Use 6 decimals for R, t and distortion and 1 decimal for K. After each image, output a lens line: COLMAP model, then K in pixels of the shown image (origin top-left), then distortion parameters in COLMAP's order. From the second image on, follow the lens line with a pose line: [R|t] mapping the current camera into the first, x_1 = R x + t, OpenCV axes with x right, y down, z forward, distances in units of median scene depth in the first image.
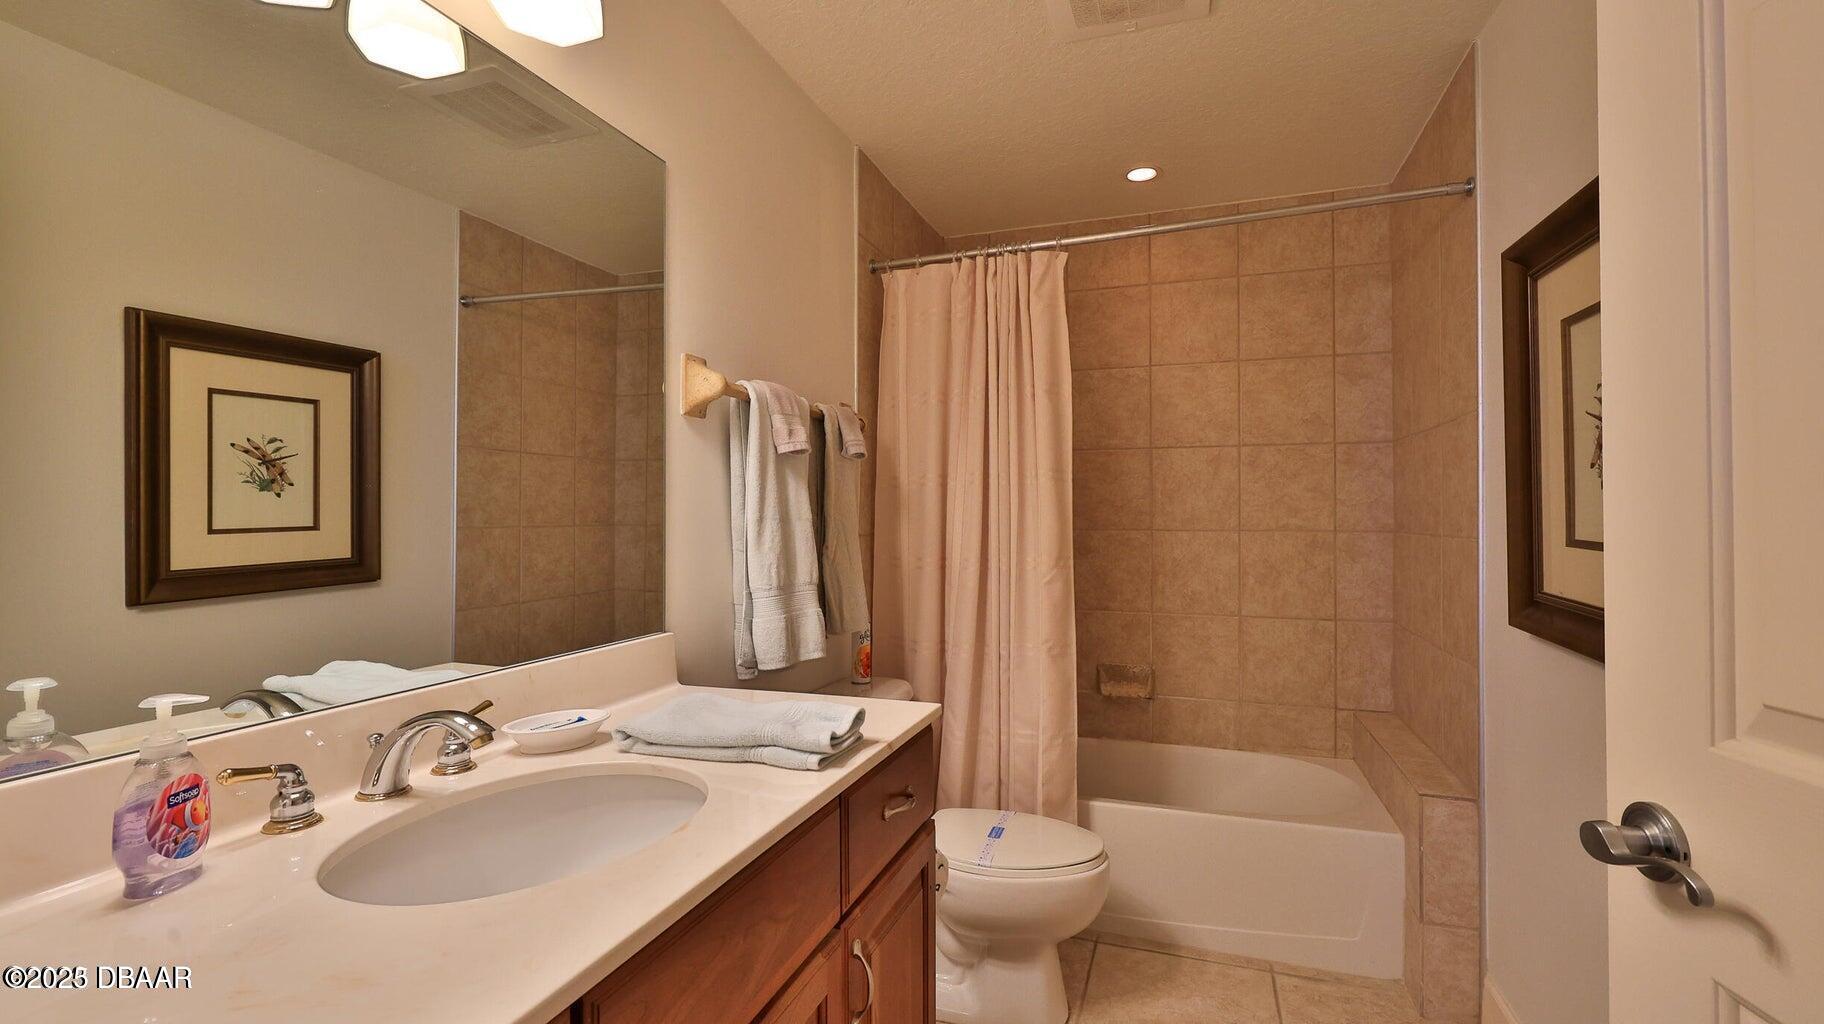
lens RADIAL K [[809.8, 0, 911.3], [0, 809.8, 516.6], [0, 0, 1]] dist [0.001027, 0.000511]
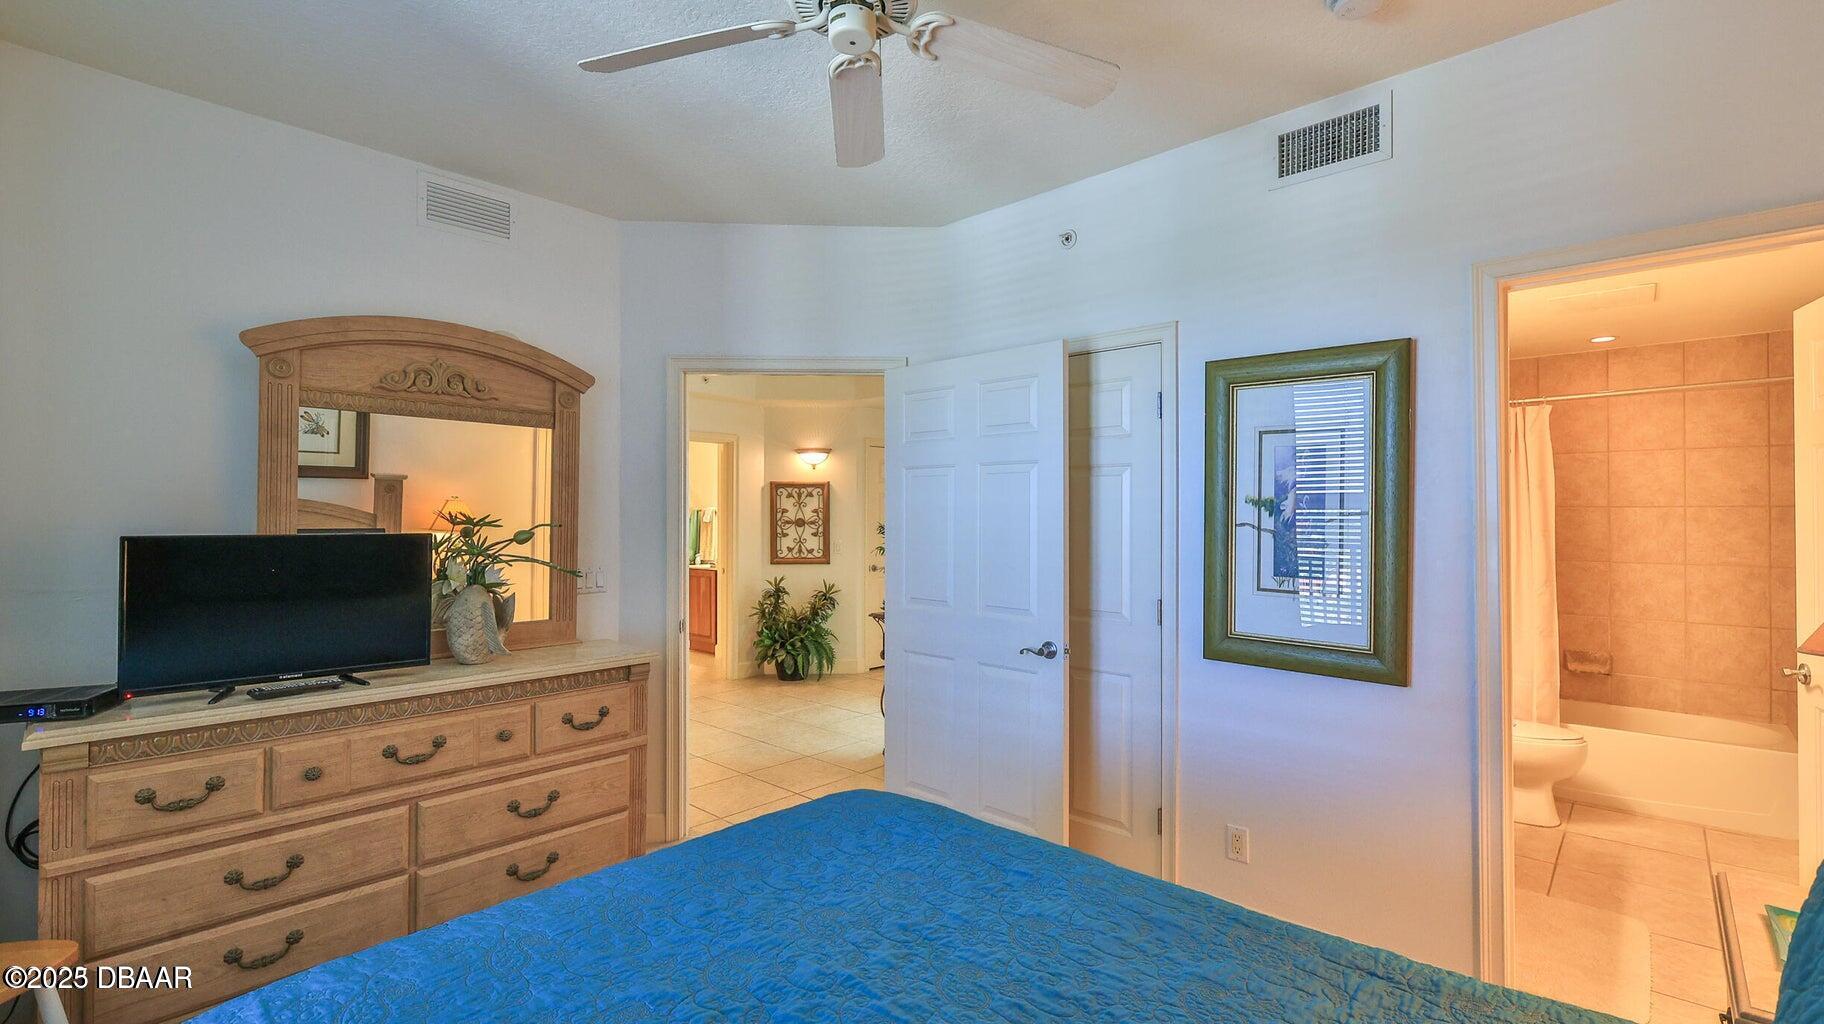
lens RADIAL K [[809.8, 0, 913.9], [0, 809.8, 513.3], [0, 0, 1]] dist [0.001027, 0.000511]
pose [[0.918751, 0.000333, -0.394837, -0.302257], [-0.002106, 0.999990, -0.004058, -0.066568], [0.394831, 0.004560, 0.918742, -0.910801]]
